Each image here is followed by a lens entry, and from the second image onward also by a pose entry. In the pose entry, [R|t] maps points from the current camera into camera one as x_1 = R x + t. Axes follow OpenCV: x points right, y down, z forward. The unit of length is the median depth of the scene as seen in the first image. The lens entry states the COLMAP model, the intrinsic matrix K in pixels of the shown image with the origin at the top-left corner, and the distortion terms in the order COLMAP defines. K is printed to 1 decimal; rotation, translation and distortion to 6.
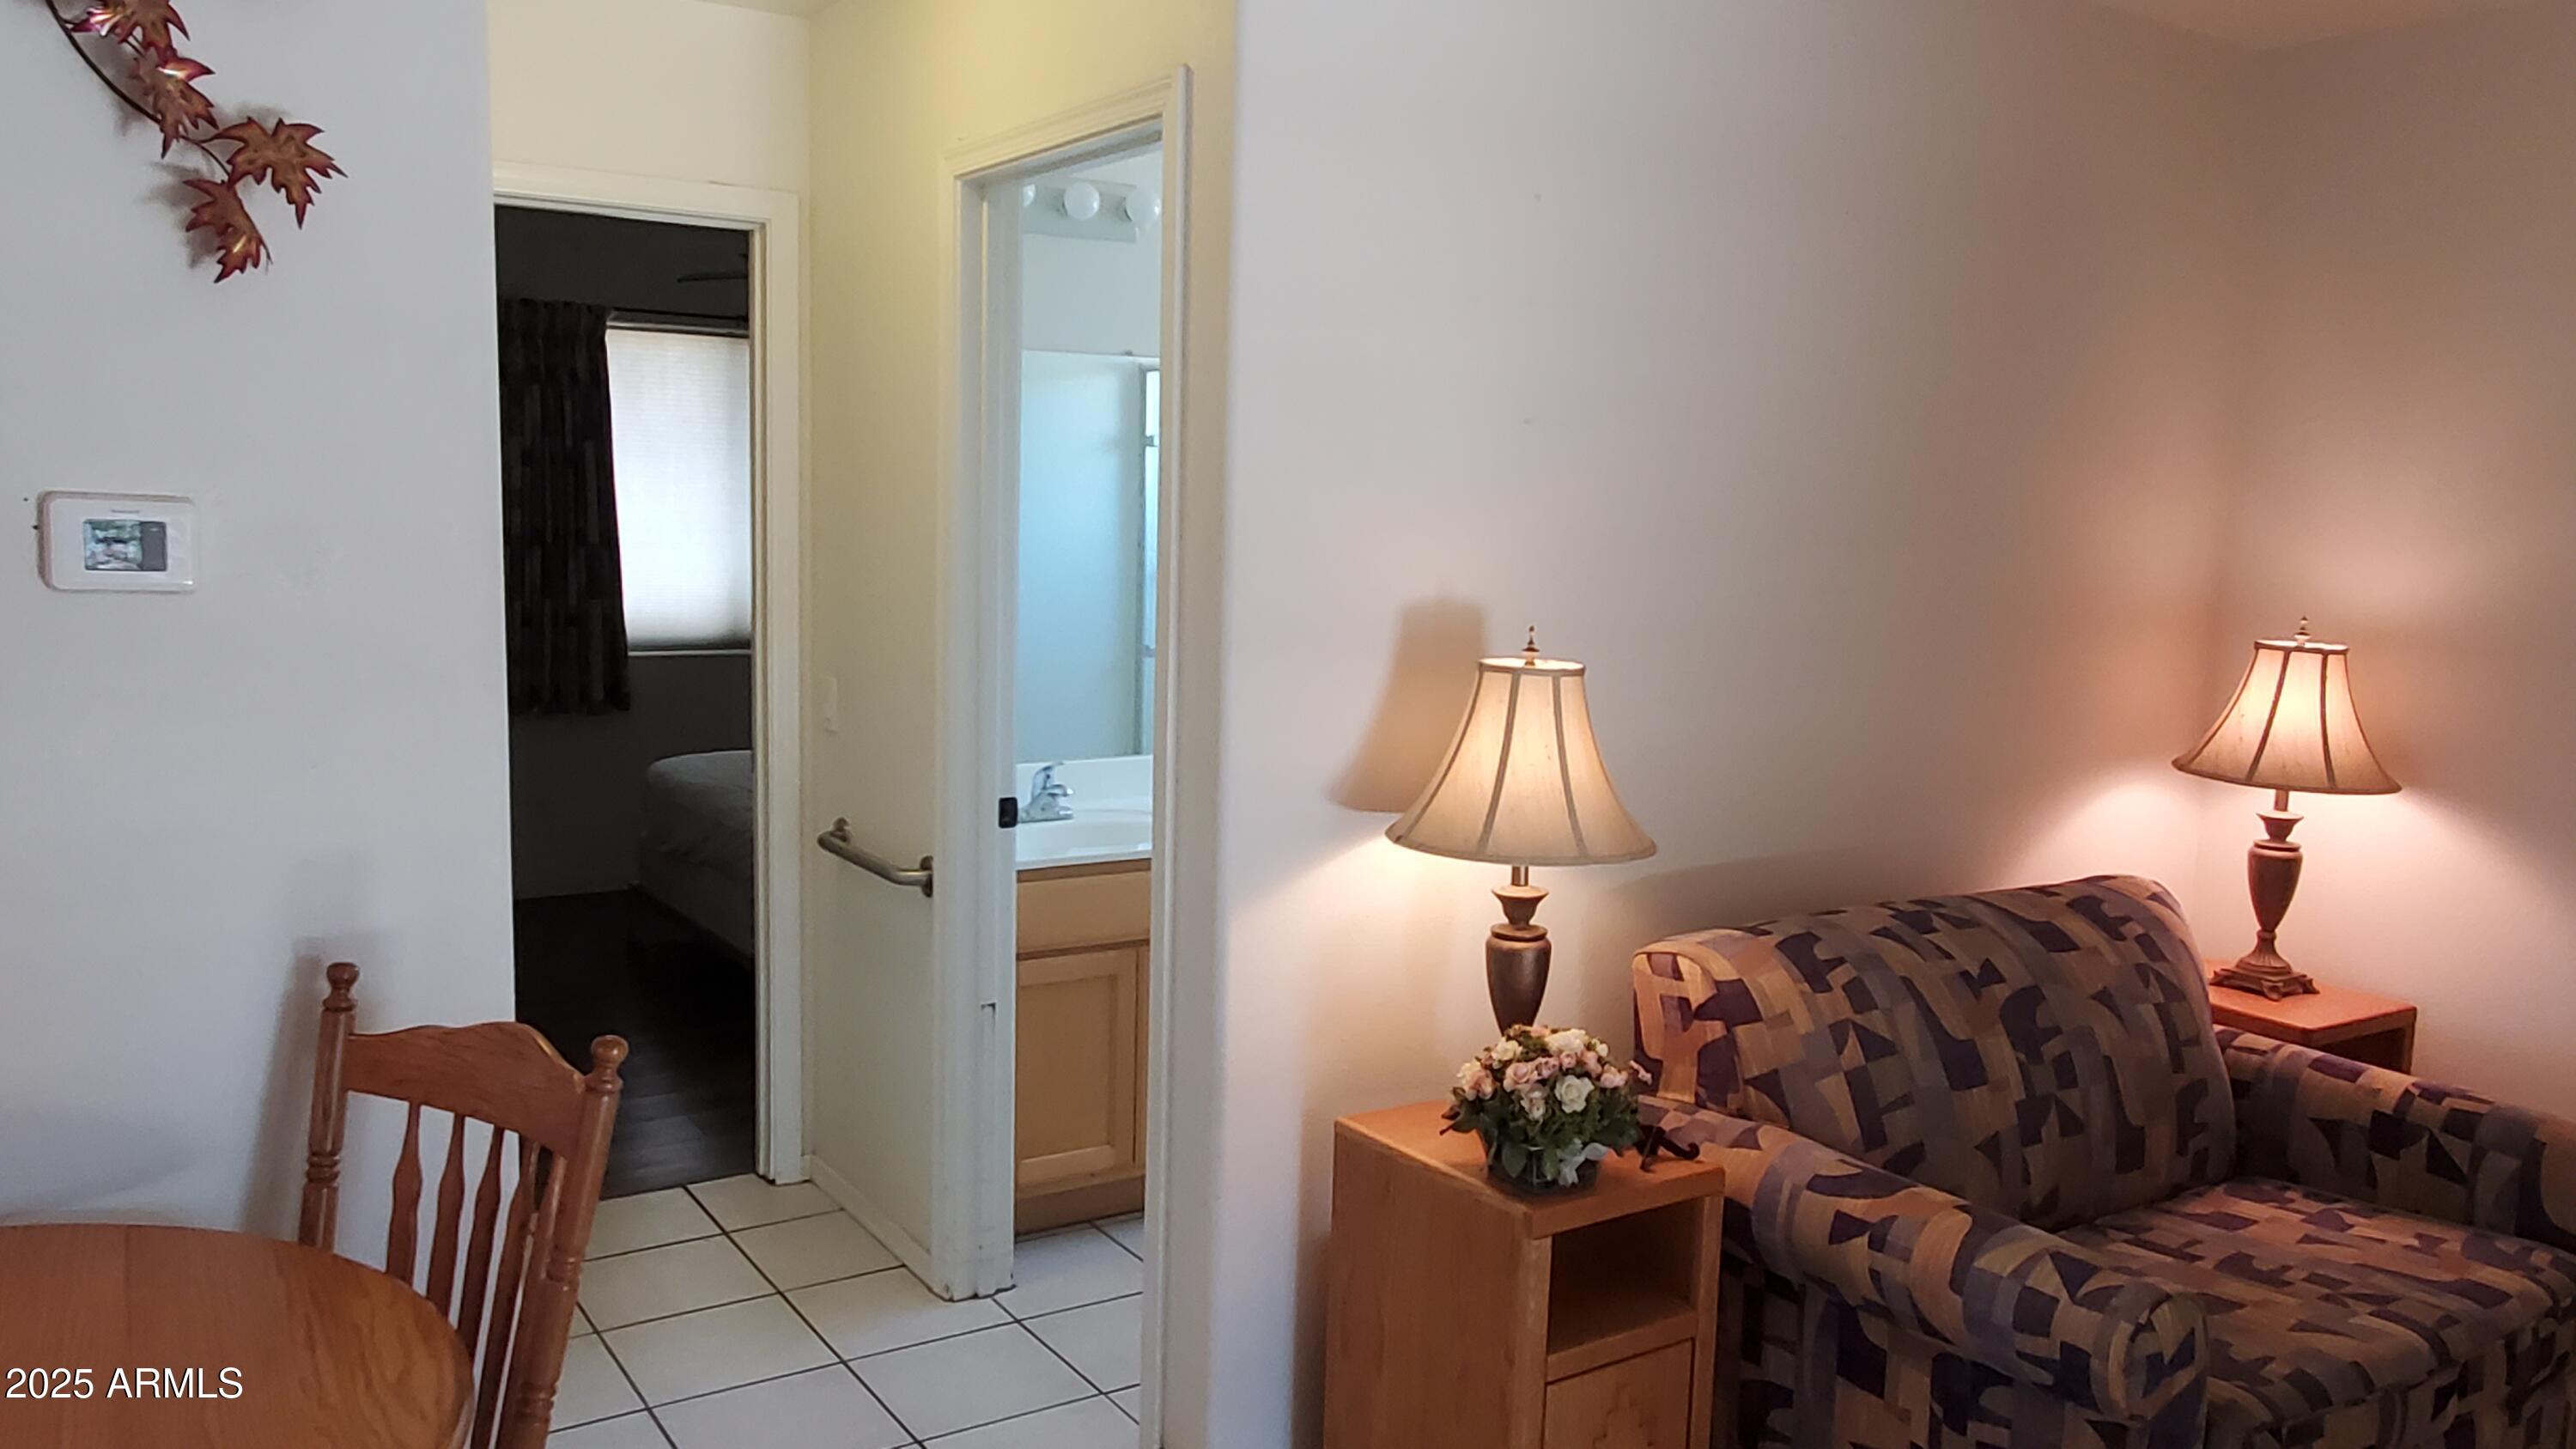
lens RADIAL K [[1930.9, 0, 1288.0], [0, 1930.9, 724.5], [0, 0, 1]] dist [0.008285, 0.000193]
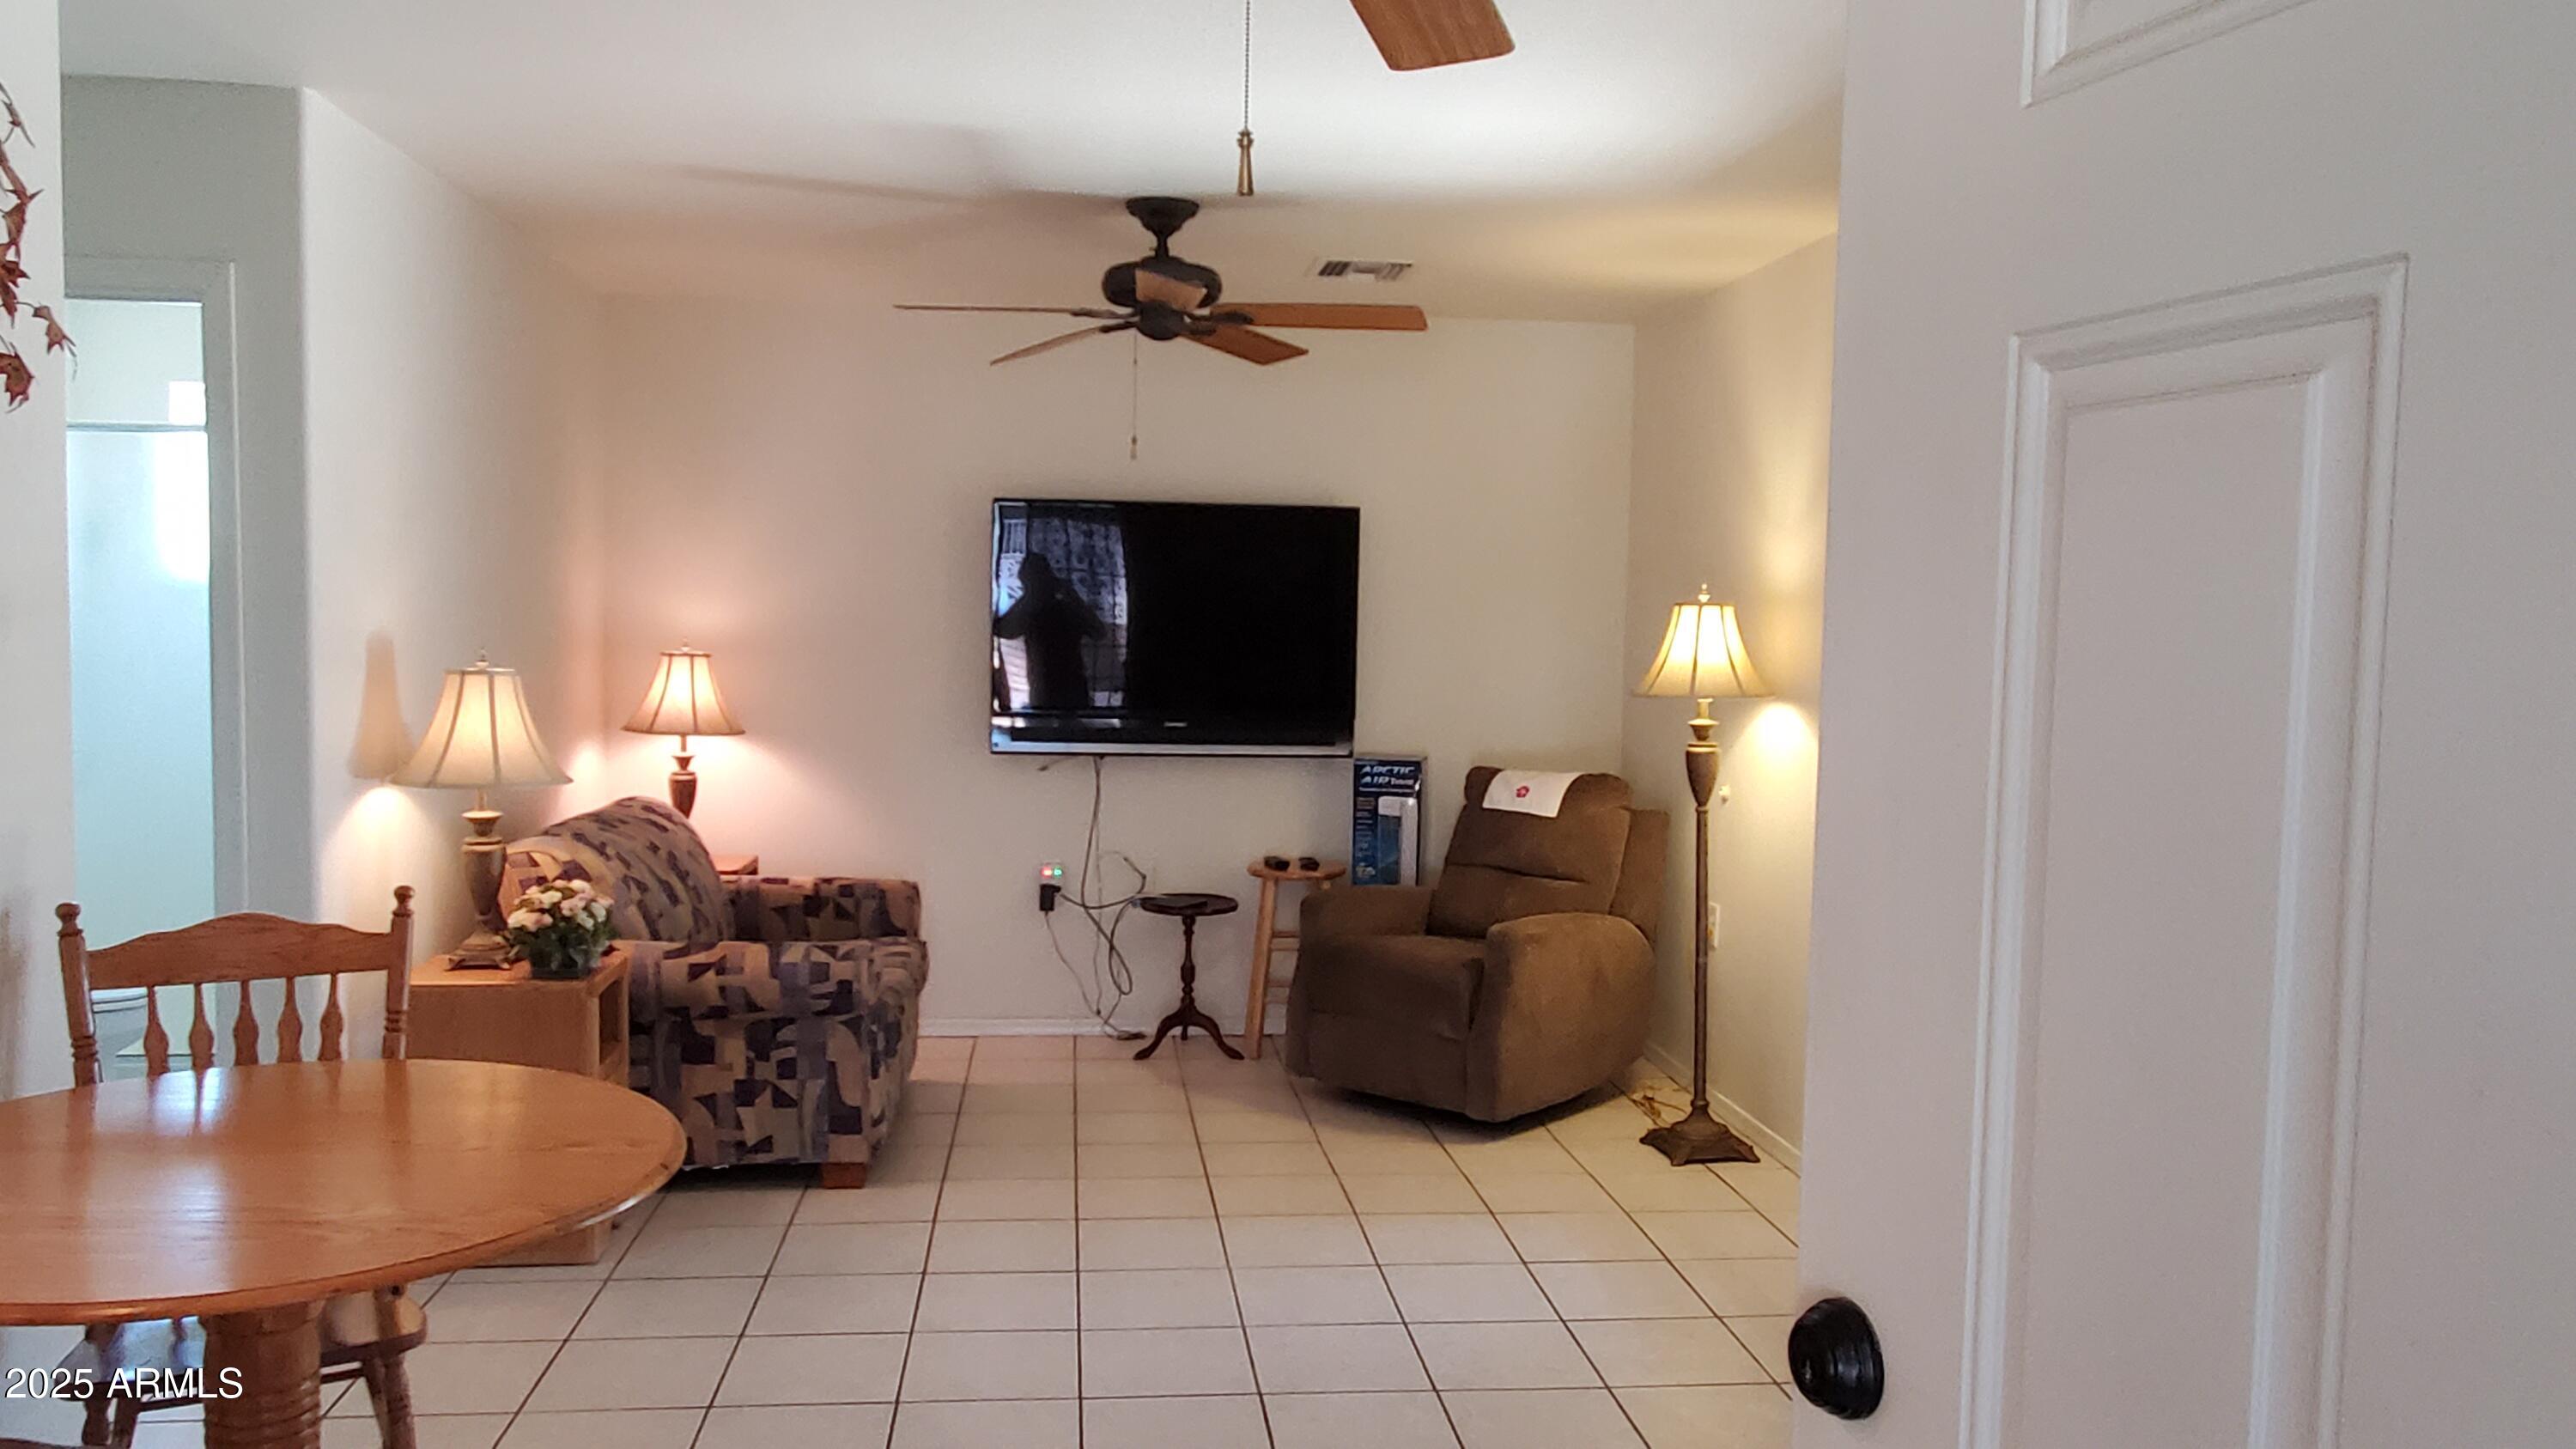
lens RADIAL K [[1930.9, 0, 1288.0], [0, 1930.9, 724.5], [0, 0, 1]] dist [0.008285, 0.000193]
pose [[0.457548, -0.074339, 0.886072, -0.980856], [0.103625, 0.994167, 0.029899, 0.033760], [-0.883126, 0.078139, 0.462582, -0.319161]]
